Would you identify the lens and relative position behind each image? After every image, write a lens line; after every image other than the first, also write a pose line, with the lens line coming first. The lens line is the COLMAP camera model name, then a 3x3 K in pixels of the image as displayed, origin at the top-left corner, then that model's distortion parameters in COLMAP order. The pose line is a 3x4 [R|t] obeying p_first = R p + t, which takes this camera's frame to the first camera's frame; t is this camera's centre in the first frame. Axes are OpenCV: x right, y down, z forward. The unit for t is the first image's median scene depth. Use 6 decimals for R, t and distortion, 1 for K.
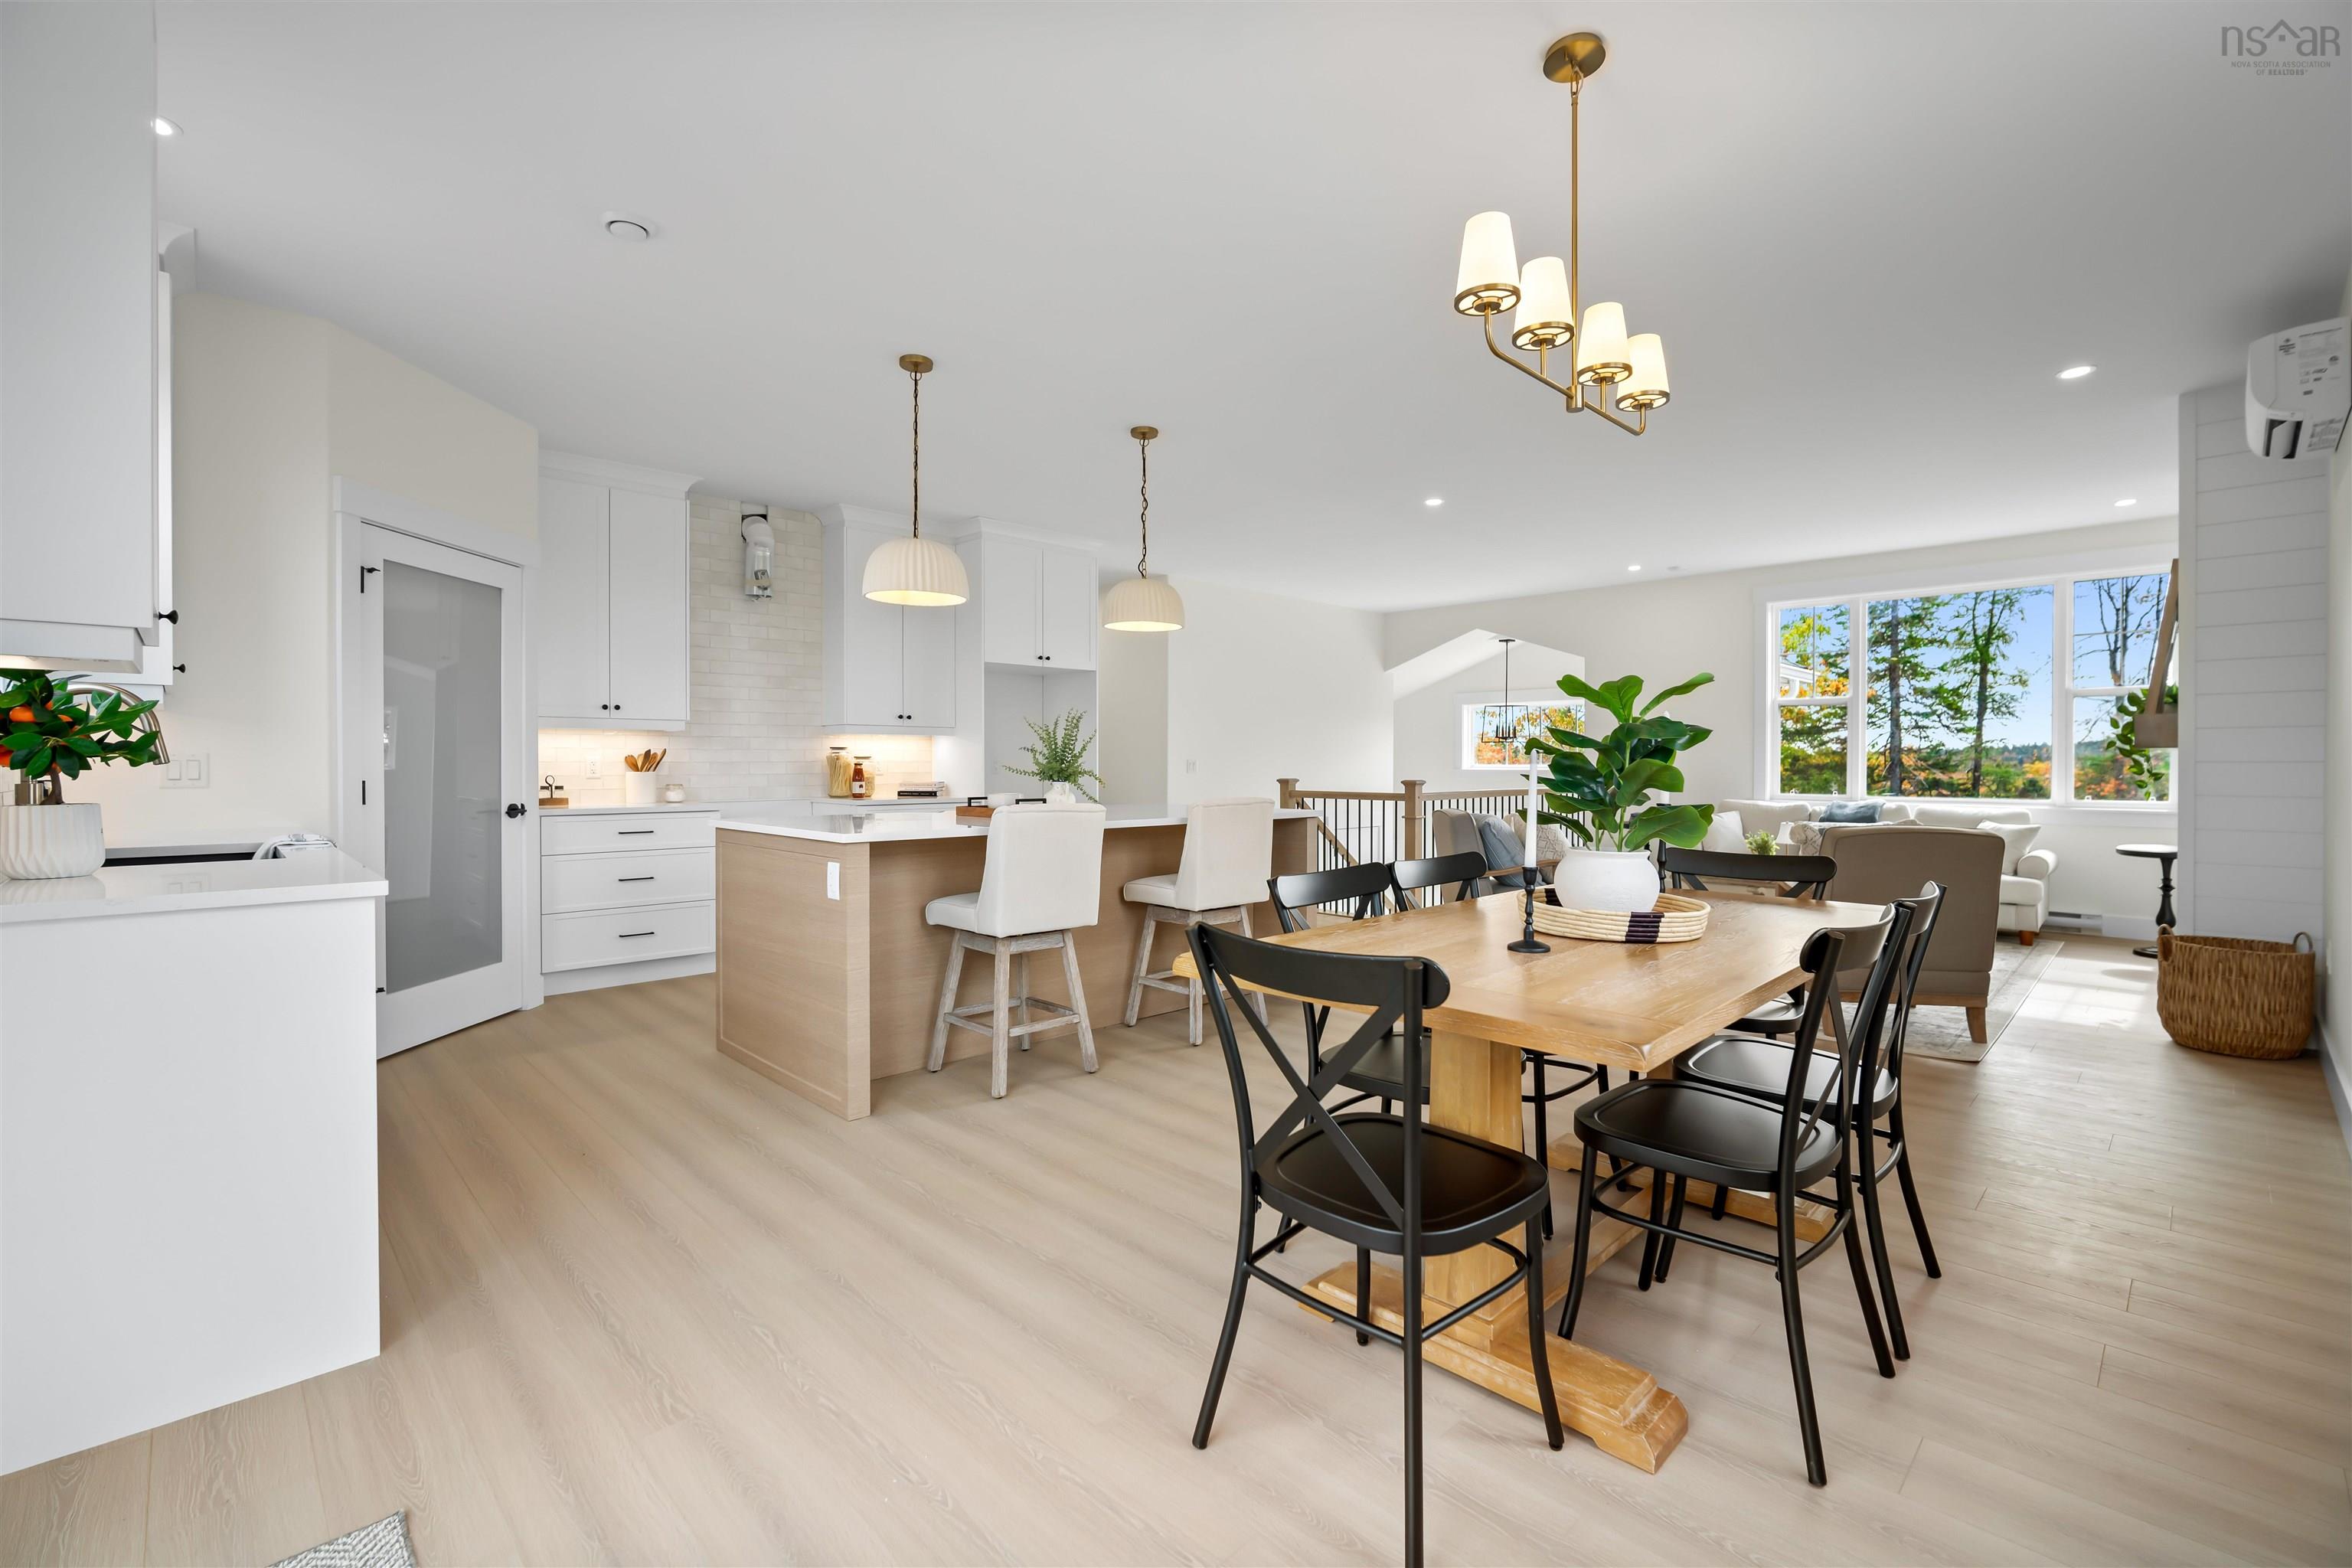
lens RADIAL K [[1022.2, 0, 1184.6], [0, 1022.2, 771.5], [0, 0, 1]] dist [-0.009515, -0.000022]
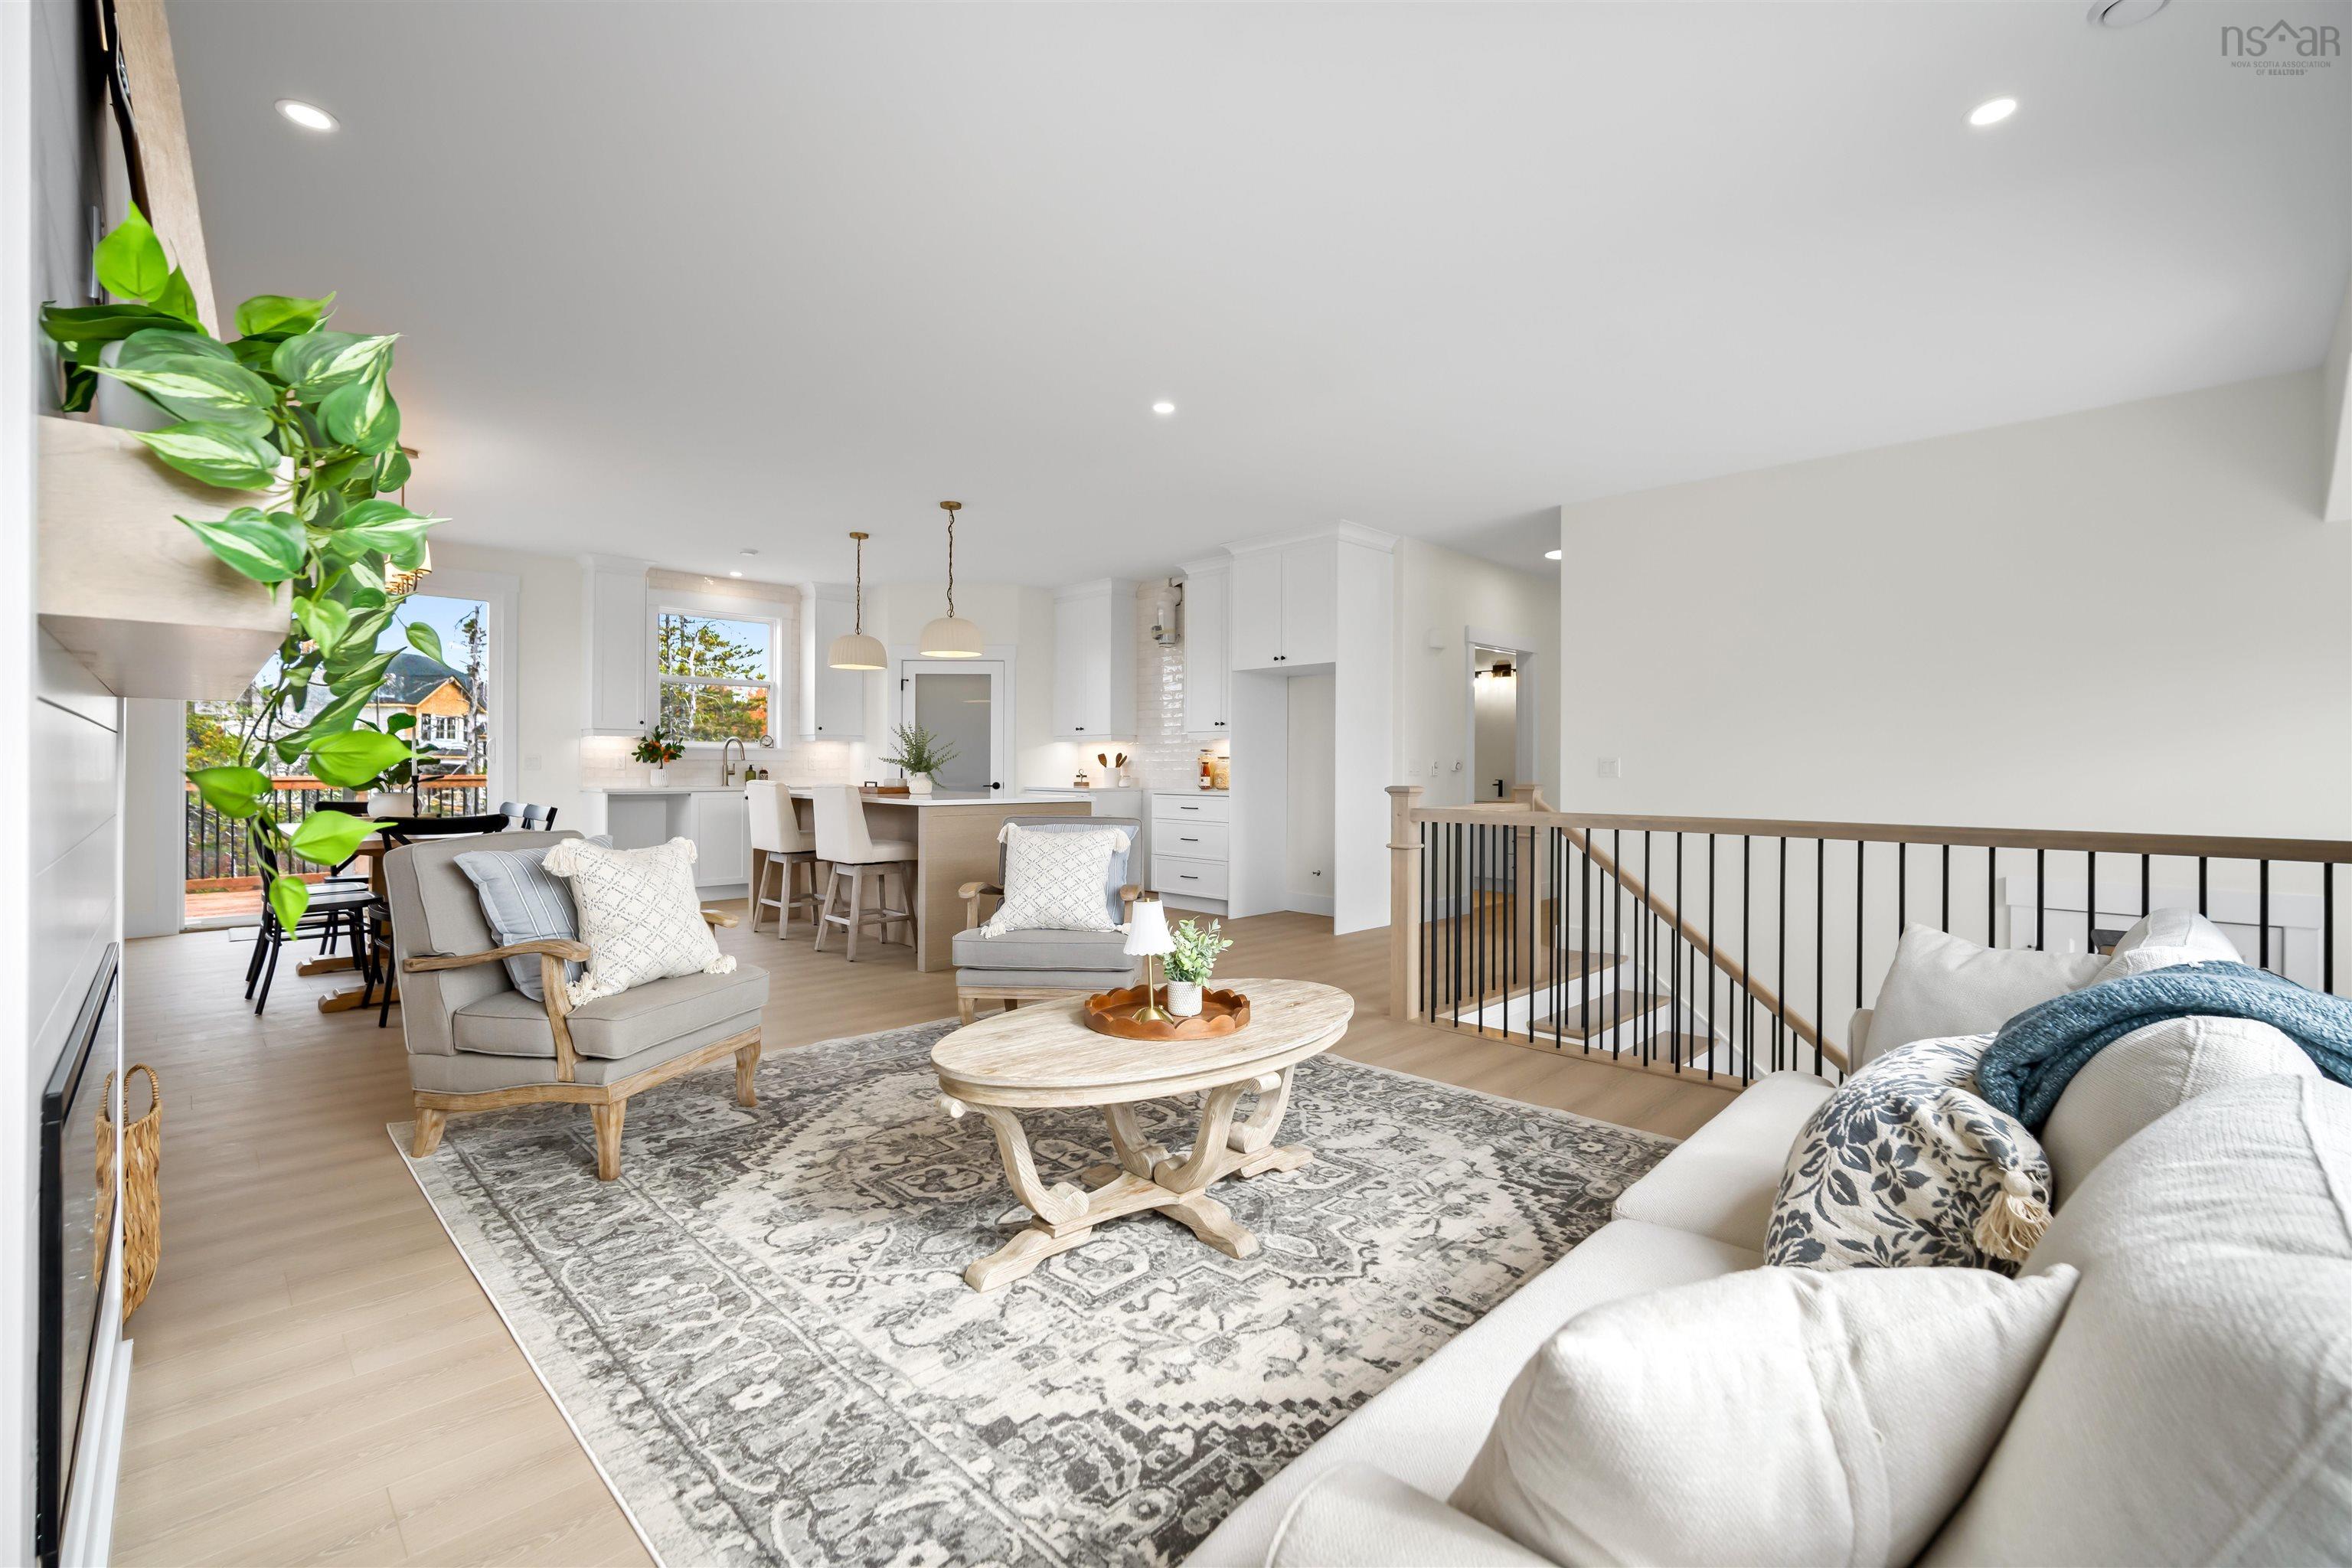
lens RADIAL K [[1022.2, 0, 1184.6], [0, 1022.2, 771.5], [0, 0, 1]] dist [-0.009515, -0.000022]
pose [[0.005014, 0.003891, -0.999980, 0.909961], [-0.015151, 0.999878, 0.003814, -0.001045], [0.999873, 0.015131, 0.005073, 0.933338]]
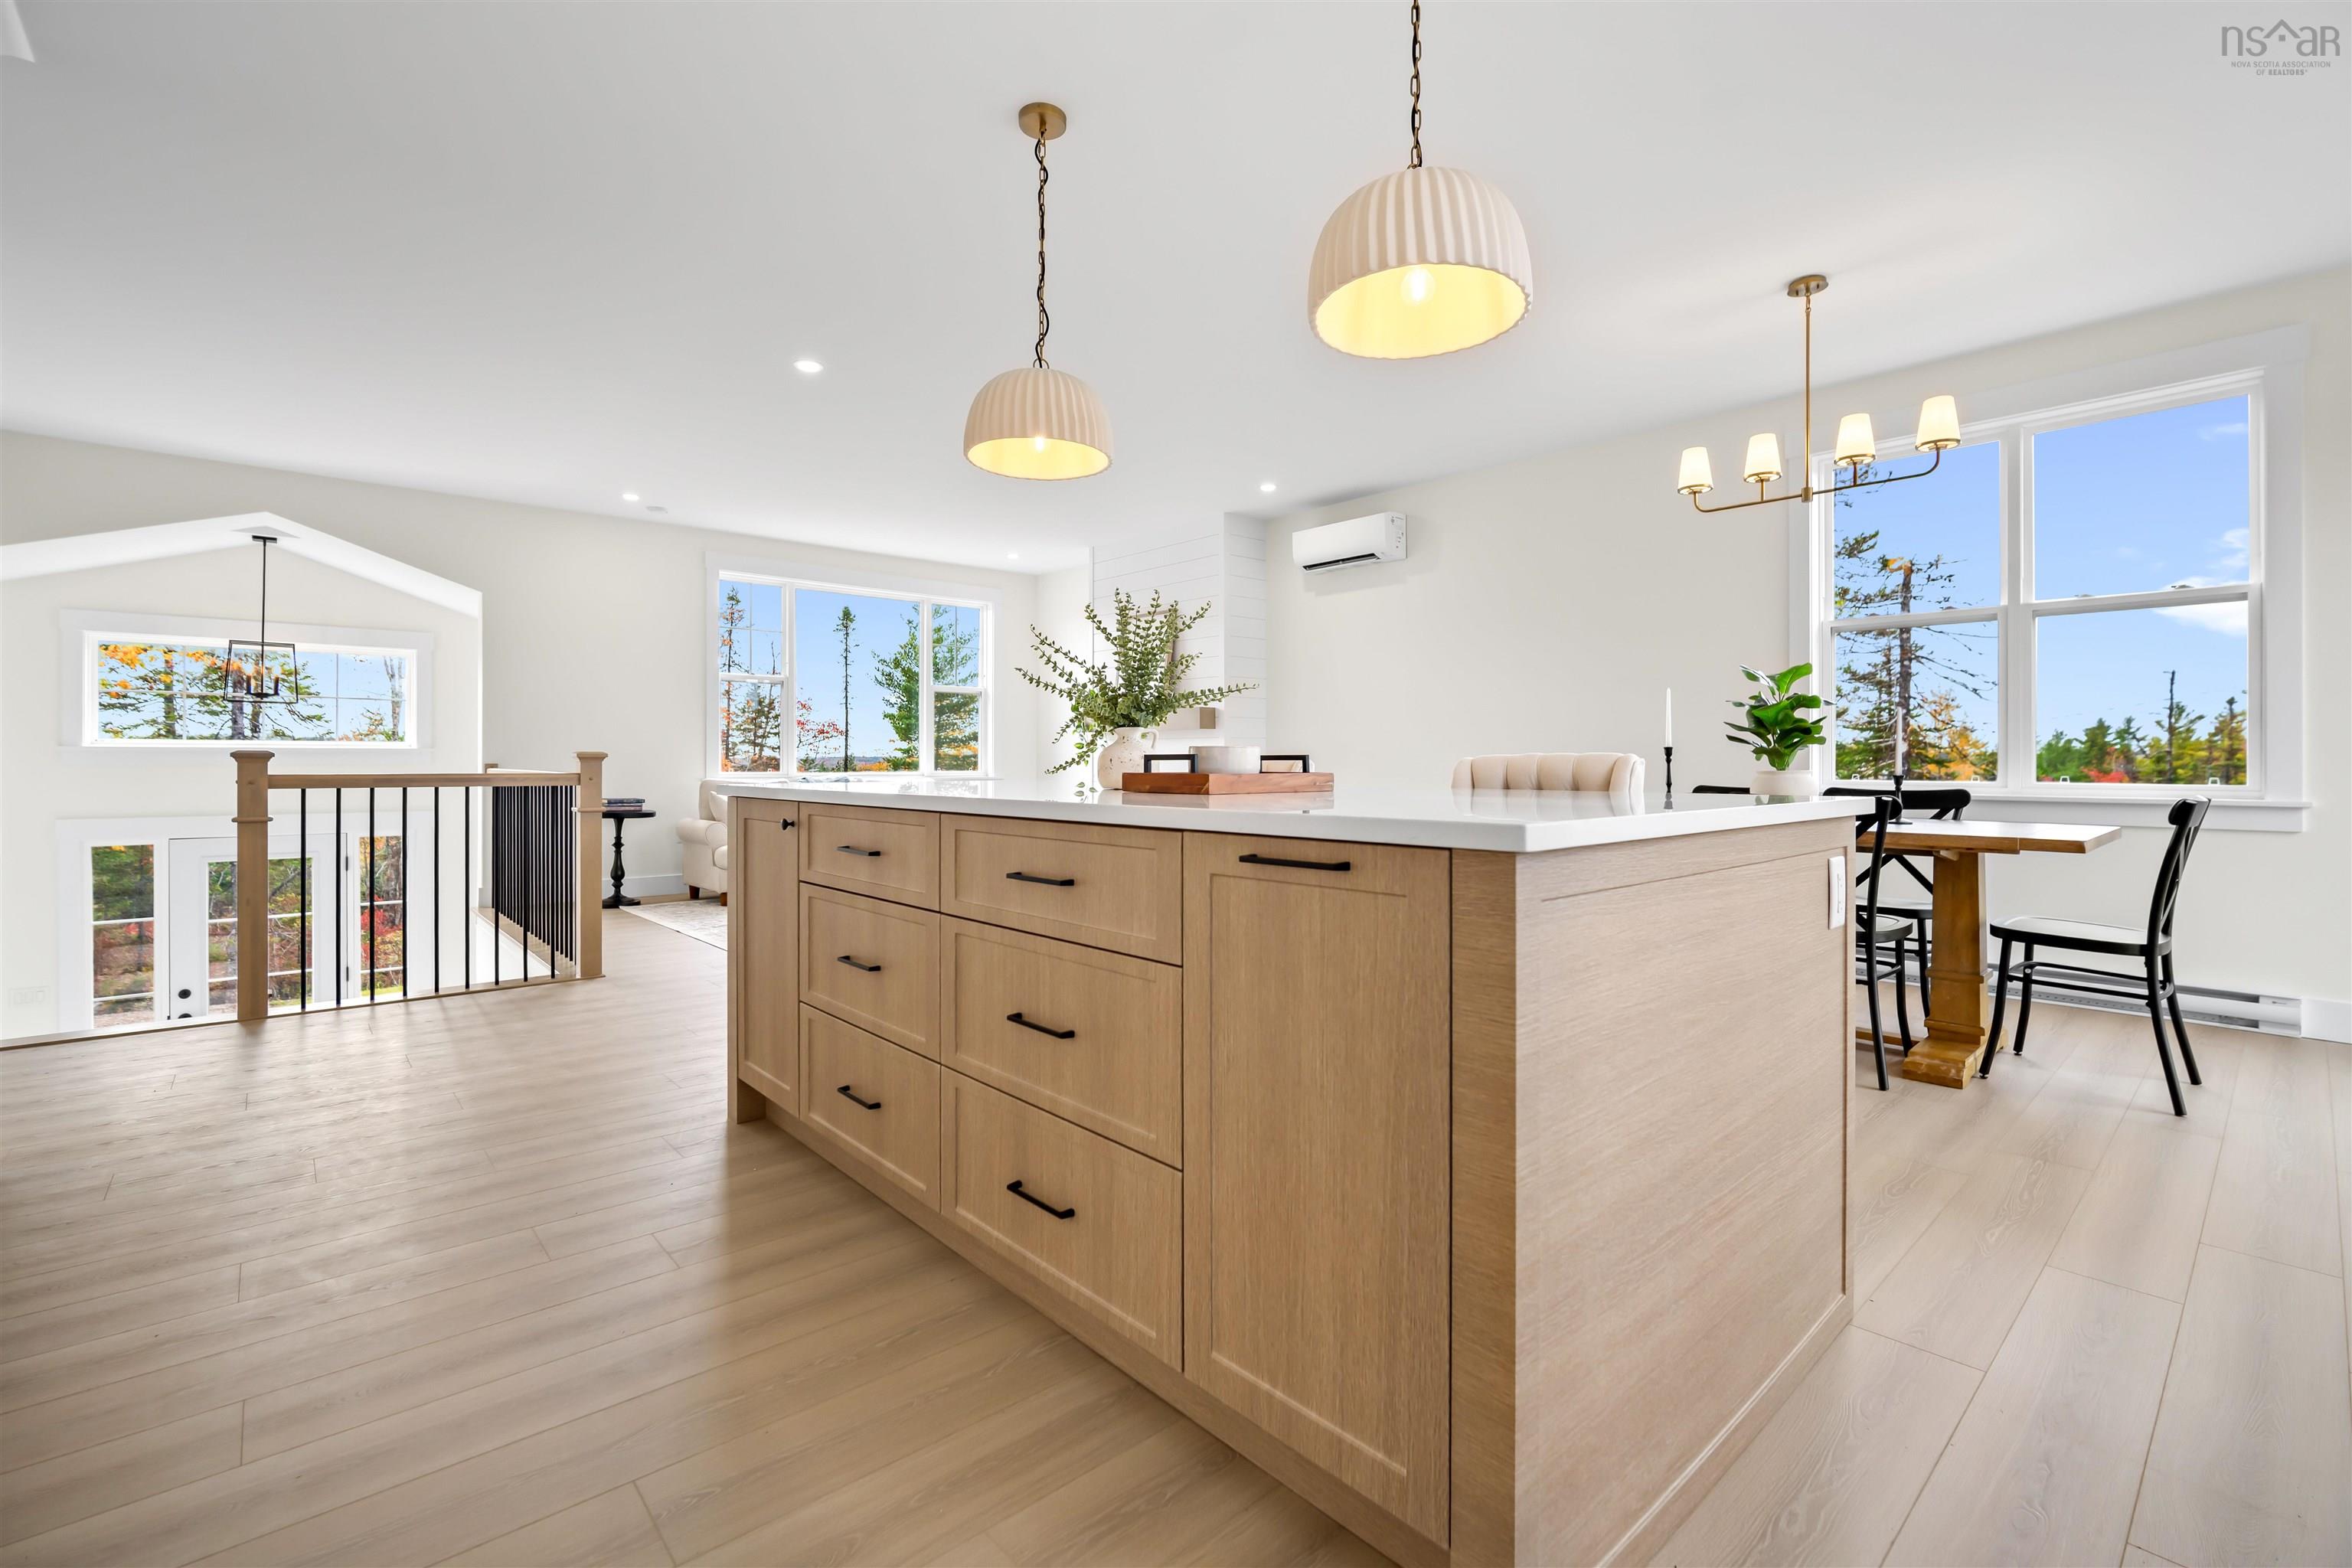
lens RADIAL K [[1030.9, 0, 1179.2], [0, 1030.9, 762.7], [0, 0, 1]] dist [-0.016112, 0.003812]
pose [[0.044999, -0.000888, 0.998987, -0.435747], [0.008109, 0.999967, 0.000524, 0.019441], [-0.998954, 0.008077, 0.045005, 0.649405]]
